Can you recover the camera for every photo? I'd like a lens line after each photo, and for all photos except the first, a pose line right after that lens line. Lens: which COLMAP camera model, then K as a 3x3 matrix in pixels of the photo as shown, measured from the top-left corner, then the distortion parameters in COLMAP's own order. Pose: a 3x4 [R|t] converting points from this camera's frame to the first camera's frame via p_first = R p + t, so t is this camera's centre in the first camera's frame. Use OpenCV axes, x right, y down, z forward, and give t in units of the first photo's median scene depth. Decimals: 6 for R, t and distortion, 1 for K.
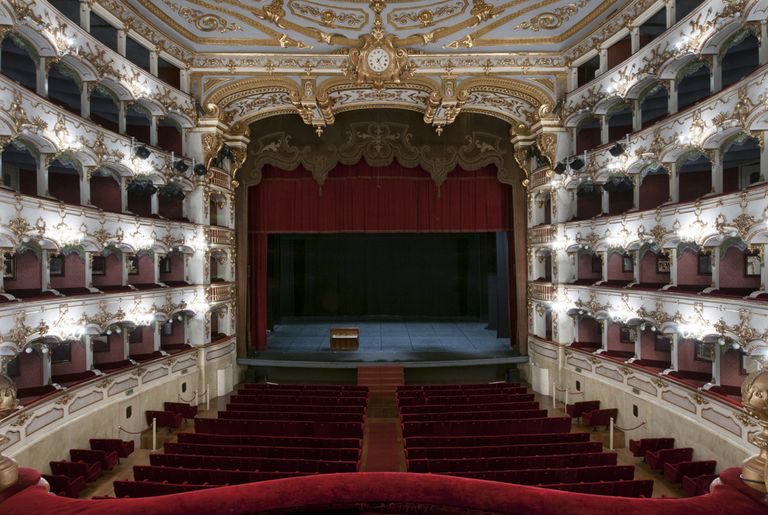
lens RADIAL K [[474.0, 0, 380.1], [0, 474.0, 258.2], [0, 0, 1]] dist [0.000359, -0.001494]
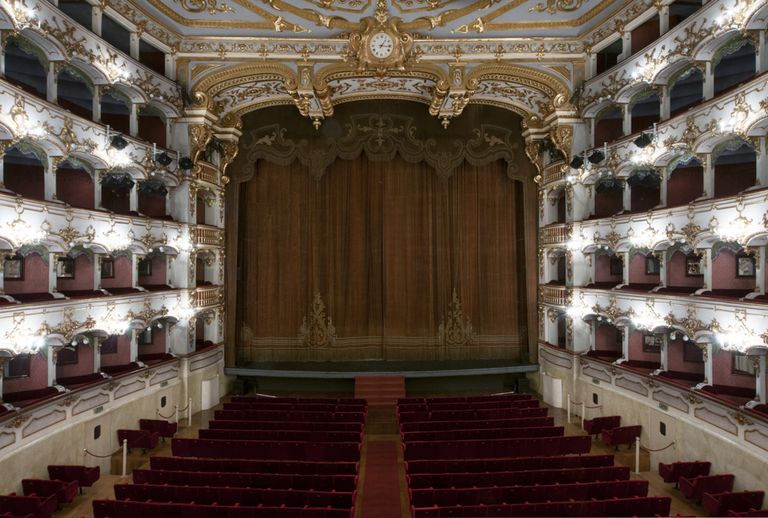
lens RADIAL K [[474.0, 0, 384.0], [0, 474.0, 260.9], [0, 0, 1]] dist [0.000359, -0.001494]
pose [[0.999987, 0.003180, 0.004010, 0.000673], [-0.003196, 0.999987, 0.003900, -0.001648], [-0.003998, -0.003913, 0.999984, 0.076335]]
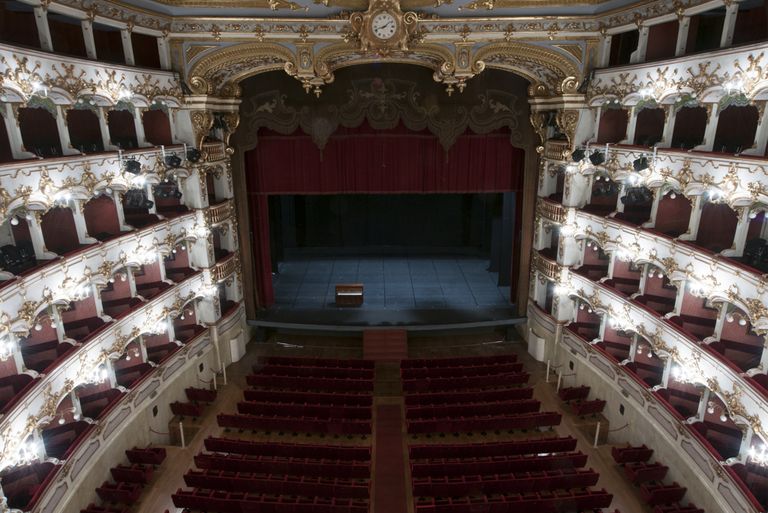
lens RADIAL K [[474.0, 0, 379.5], [0, 474.0, 255.5], [0, 0, 1]] dist [0.000359, -0.001494]
pose [[0.999989, -0.004453, -0.001279, -0.012179], [0.004632, 0.957564, 0.288185, -0.262753], [-0.000058, -0.288188, 0.957574, 0.045722]]
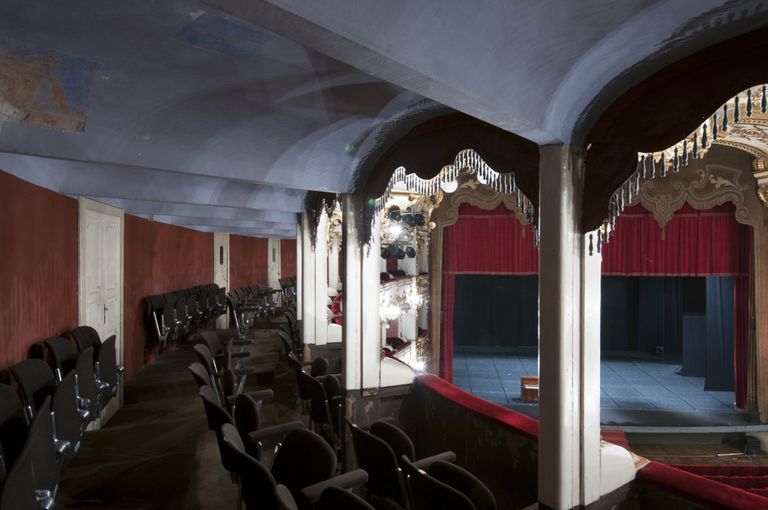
lens RADIAL K [[474.0, 0, 383.6], [0, 474.0, 256.8], [0, 0, 1]] dist [0.000359, -0.001494]
pose [[0.992589, 0.009540, -0.121147, -0.331898], [-0.006811, 0.999714, 0.022921, -0.133343], [0.121331, -0.021926, 0.992370, 0.071020]]
